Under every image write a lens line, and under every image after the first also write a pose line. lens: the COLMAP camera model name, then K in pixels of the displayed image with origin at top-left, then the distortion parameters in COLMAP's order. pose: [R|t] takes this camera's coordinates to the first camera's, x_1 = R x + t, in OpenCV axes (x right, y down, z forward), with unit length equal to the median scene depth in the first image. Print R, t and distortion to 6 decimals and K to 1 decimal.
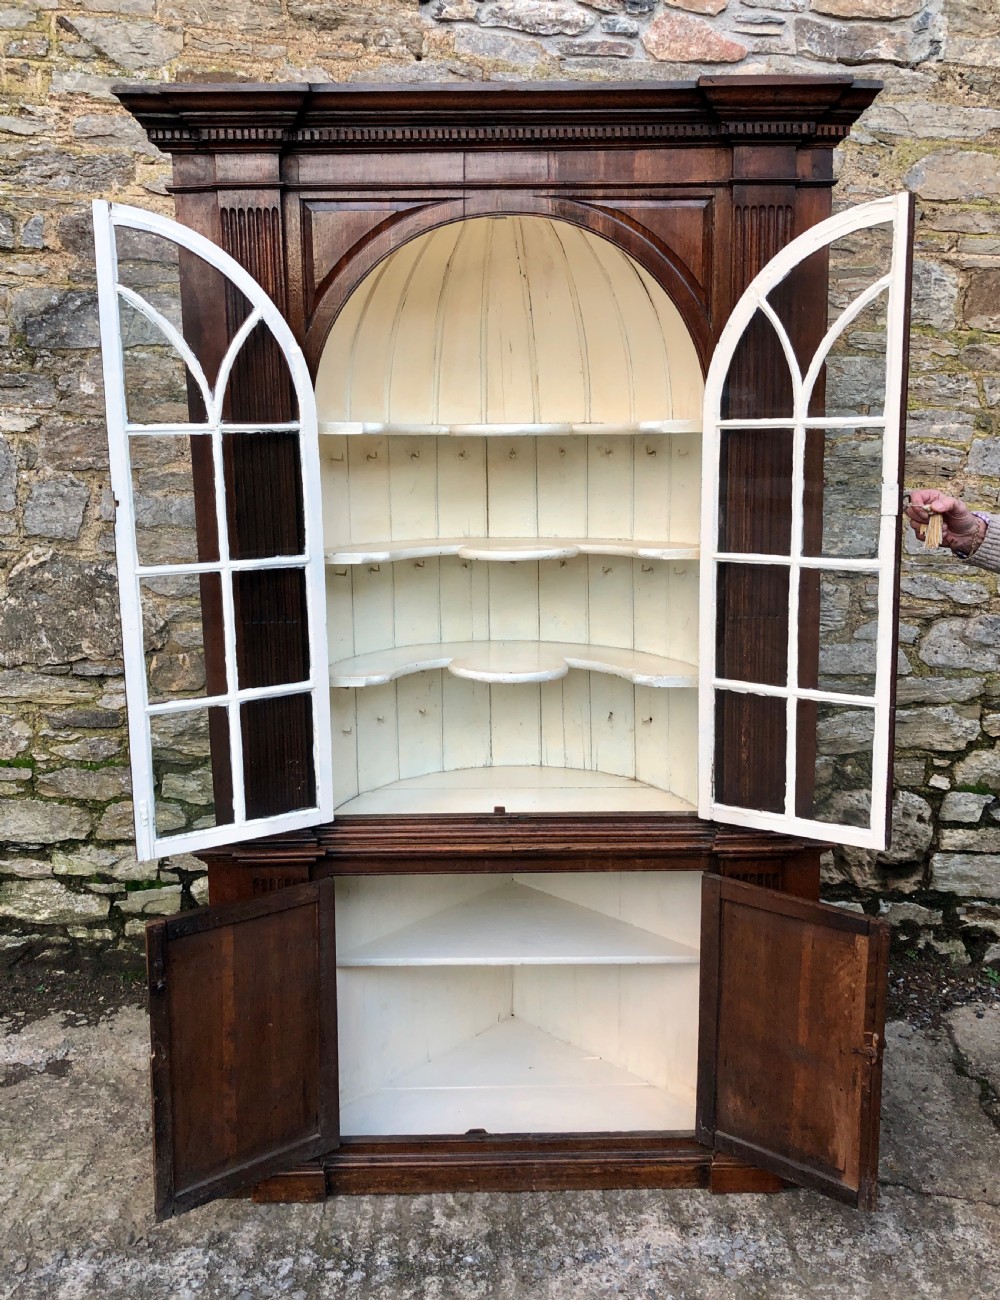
lens RADIAL K [[1178.1, 0, 528.7], [0, 1178.1, 607.5], [0, 0, 1]] dist [0.007215, 0.007839]
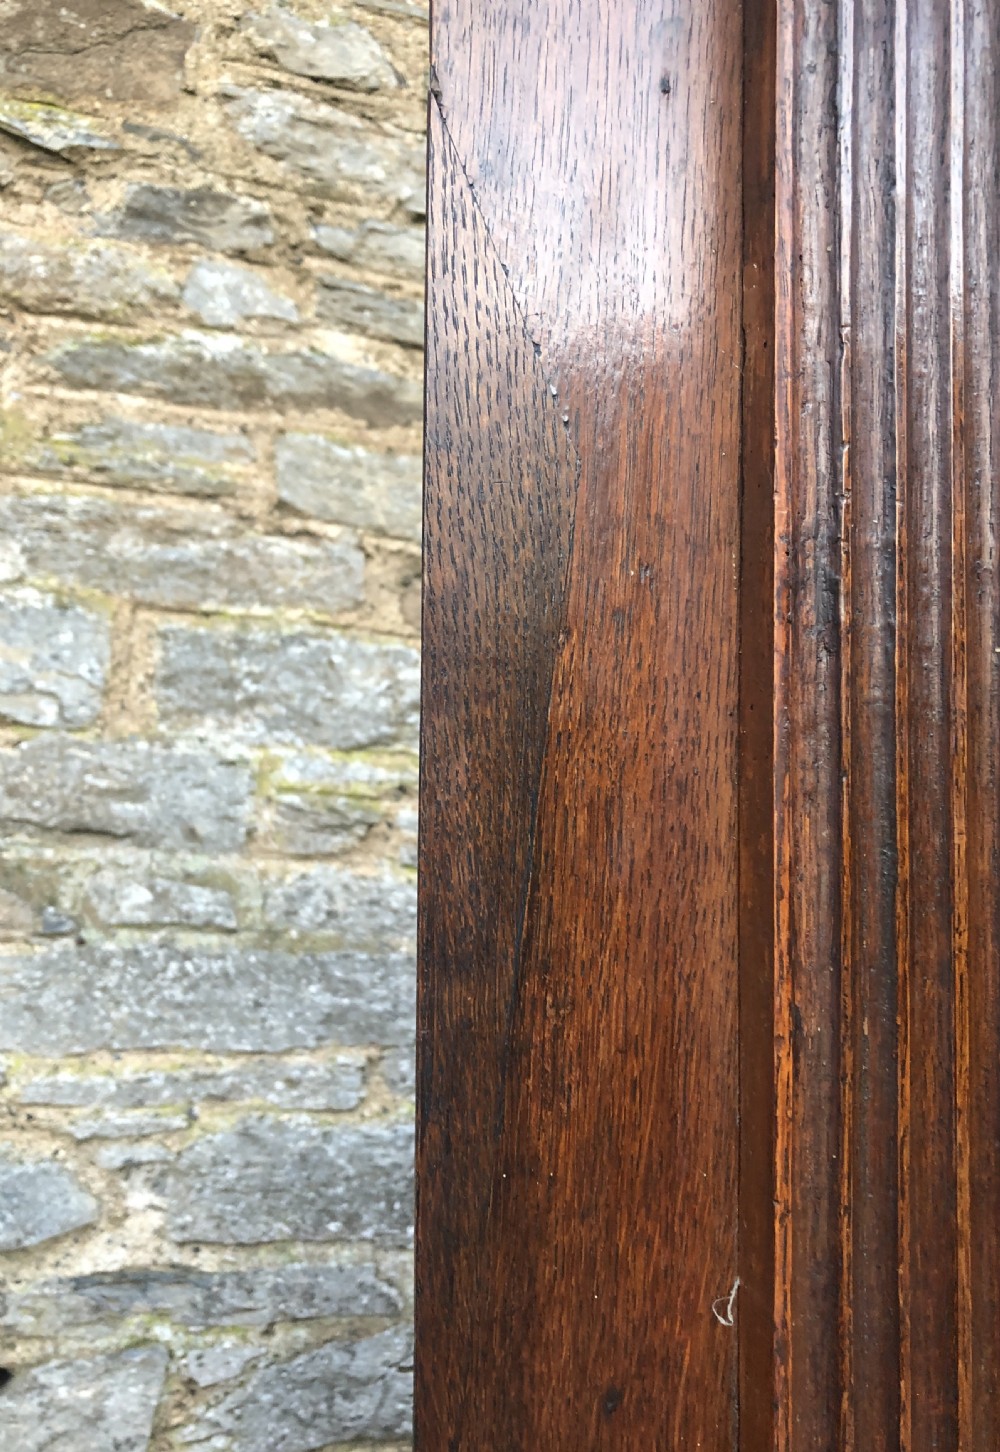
lens RADIAL K [[1300.1, 0, 485.8], [0, 1300.1, 718.2], [0, 0, 1]] dist [-0.007136, 0.061619]
pose [[0.969450, 0.042767, 0.241532, -0.290247], [0.010997, 0.976115, -0.216977, -0.175162], [-0.245043, 0.213004, 0.945824, 0.786930]]
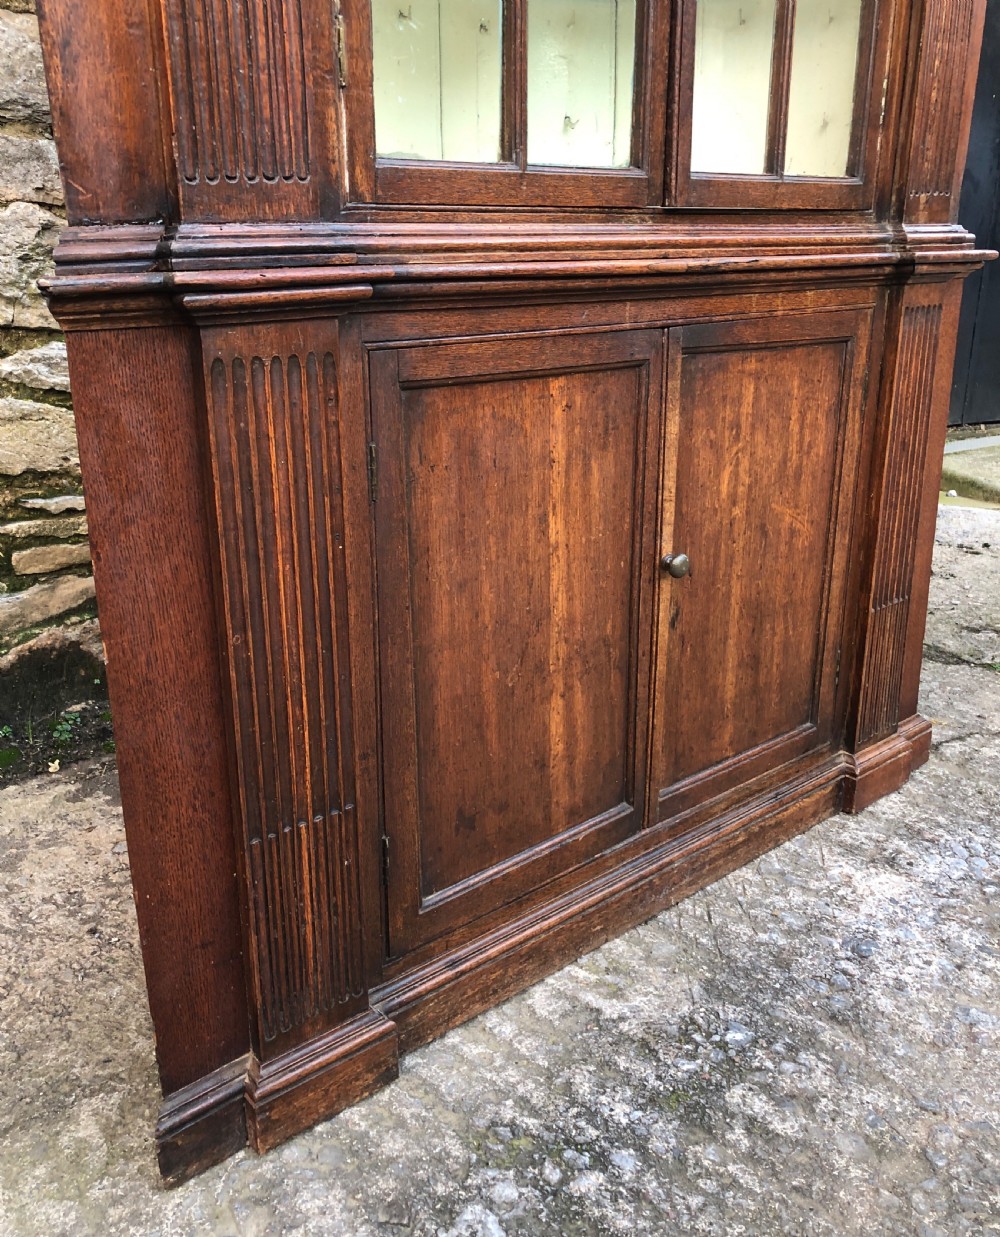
lens RADIAL K [[1146.7, 0, 474.1], [0, 1146.7, 606.8], [0, 0, 1]] dist [0.010850, 0.000999]
pose [[0.770786, -0.195401, 0.606388, -0.386031], [0.099380, 0.977029, 0.188513, 0.235688], [-0.629295, -0.085041, 0.772500, 0.641048]]
